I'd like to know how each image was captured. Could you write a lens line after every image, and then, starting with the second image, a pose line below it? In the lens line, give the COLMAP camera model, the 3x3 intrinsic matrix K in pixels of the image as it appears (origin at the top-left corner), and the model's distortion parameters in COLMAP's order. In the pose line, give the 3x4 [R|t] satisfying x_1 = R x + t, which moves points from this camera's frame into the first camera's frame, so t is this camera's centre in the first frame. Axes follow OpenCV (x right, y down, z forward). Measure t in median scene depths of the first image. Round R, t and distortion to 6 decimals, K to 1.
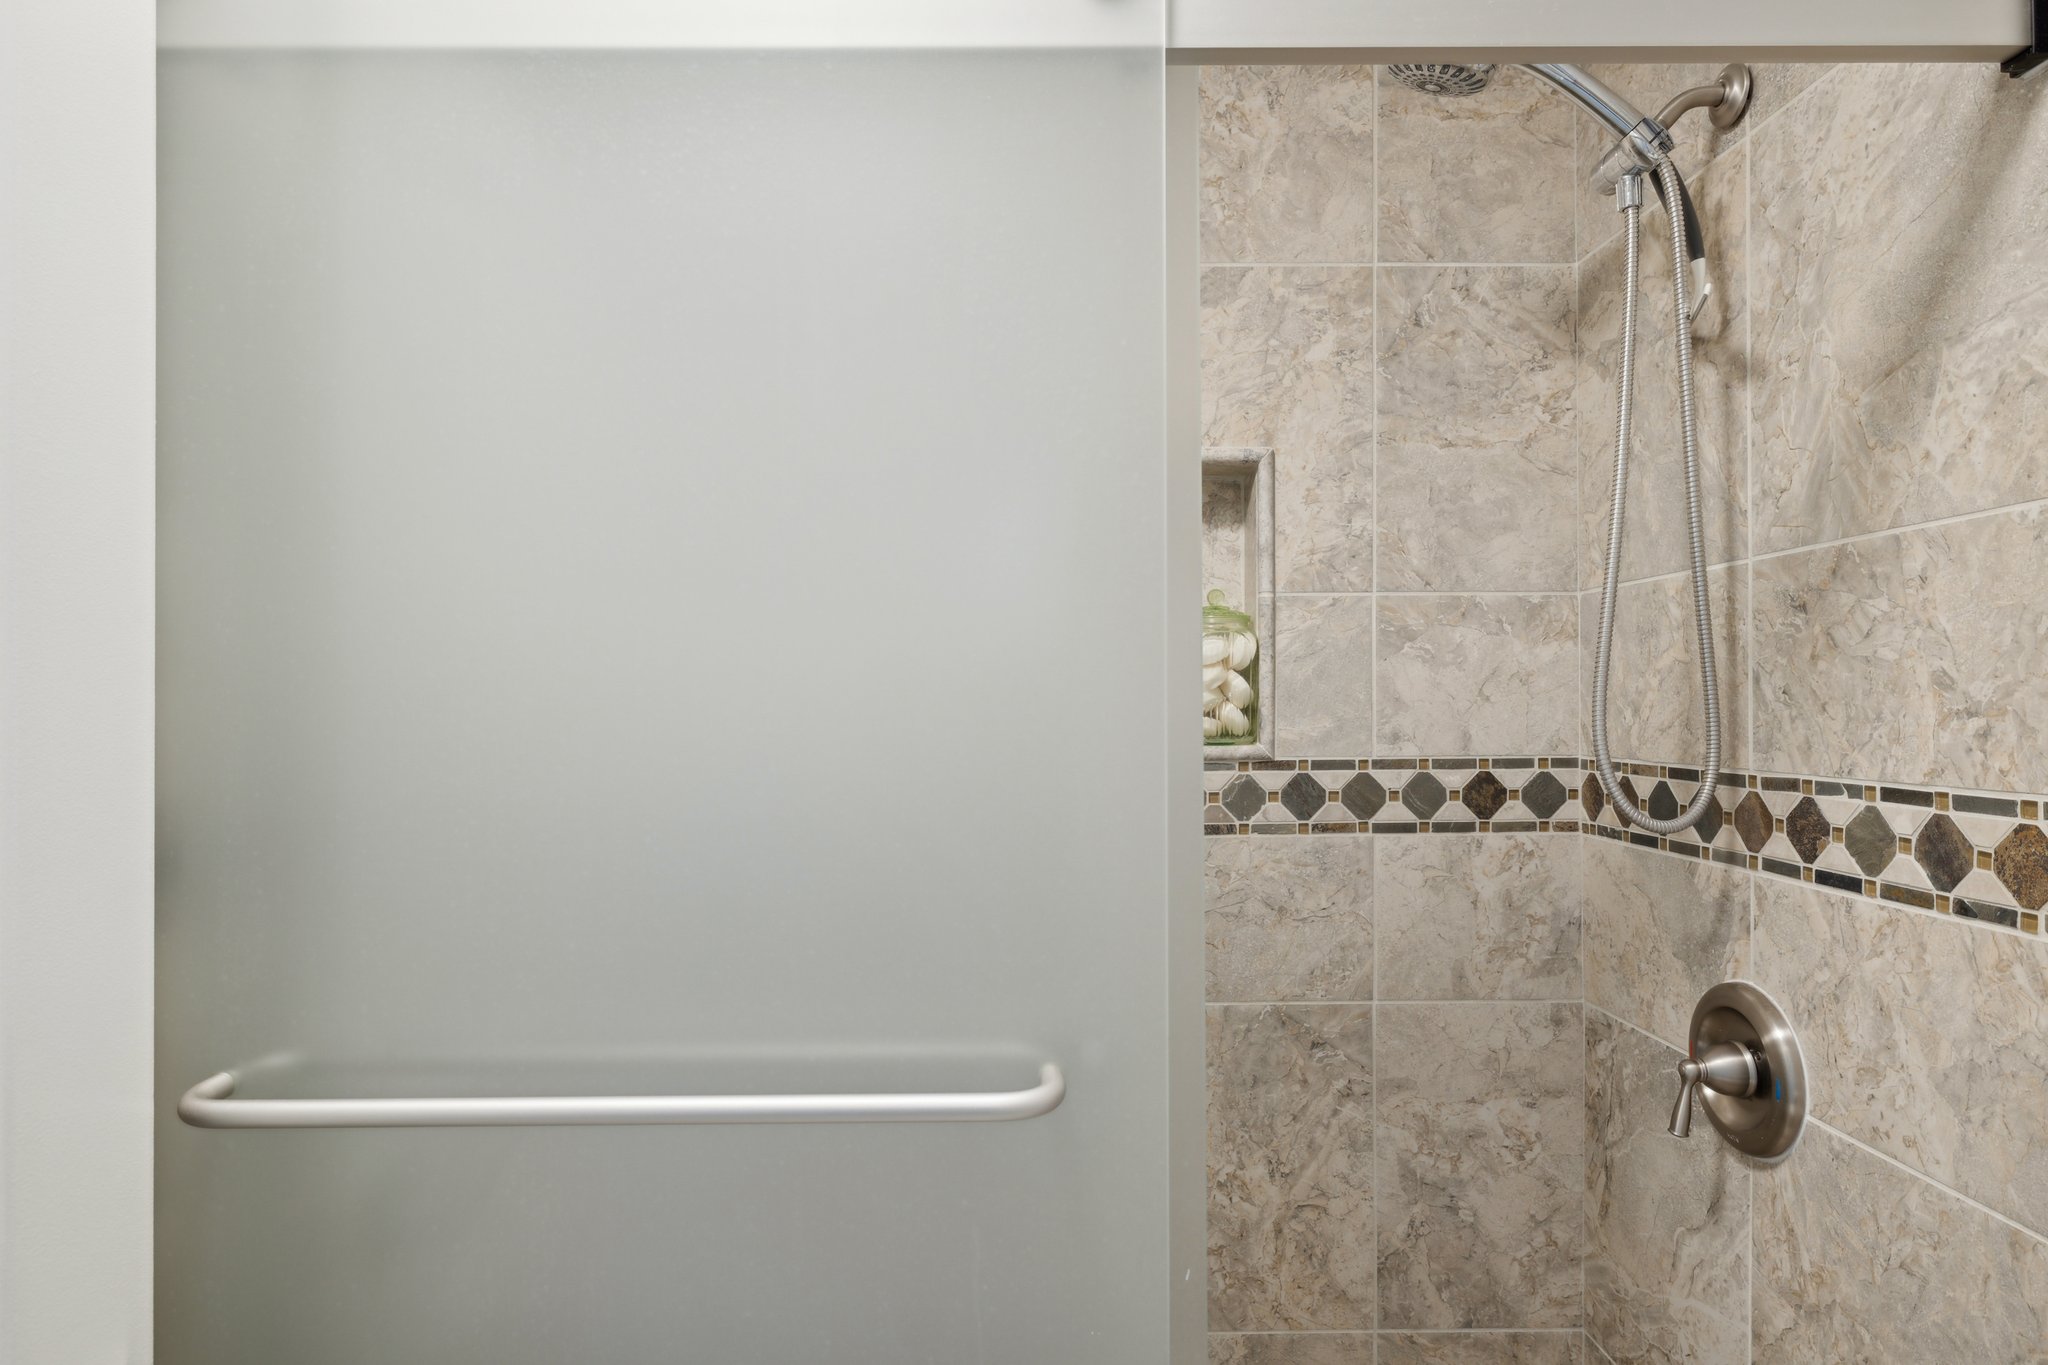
lens RADIAL K [[1162.5, 0, 1022.1], [0, 1162.5, 686.3], [0, 0, 1]] dist [0.002208, -0.002159]
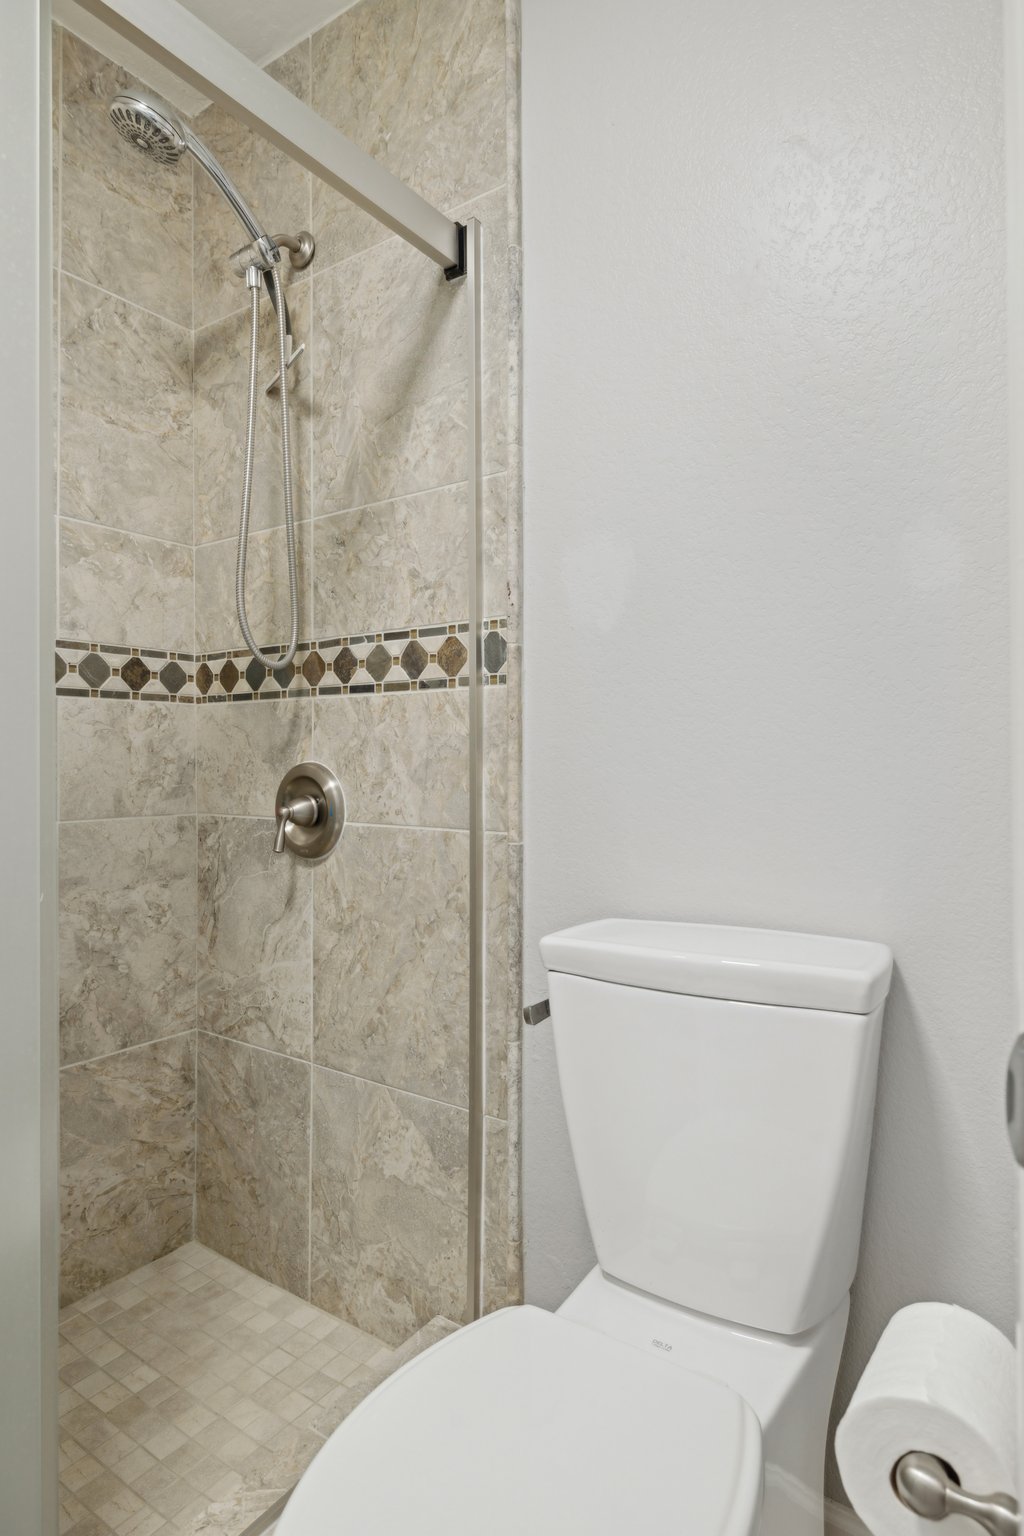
lens RADIAL K [[871.9, 0, 514.8], [0, 871.9, 767.6], [0, 0, 1]] dist [0.002208, -0.002159]
pose [[0.576867, 0.006497, 0.816812, -0.259108], [-0.000376, 0.999970, -0.007688, 0.268218], [-0.816838, 0.004127, 0.576852, -0.001614]]
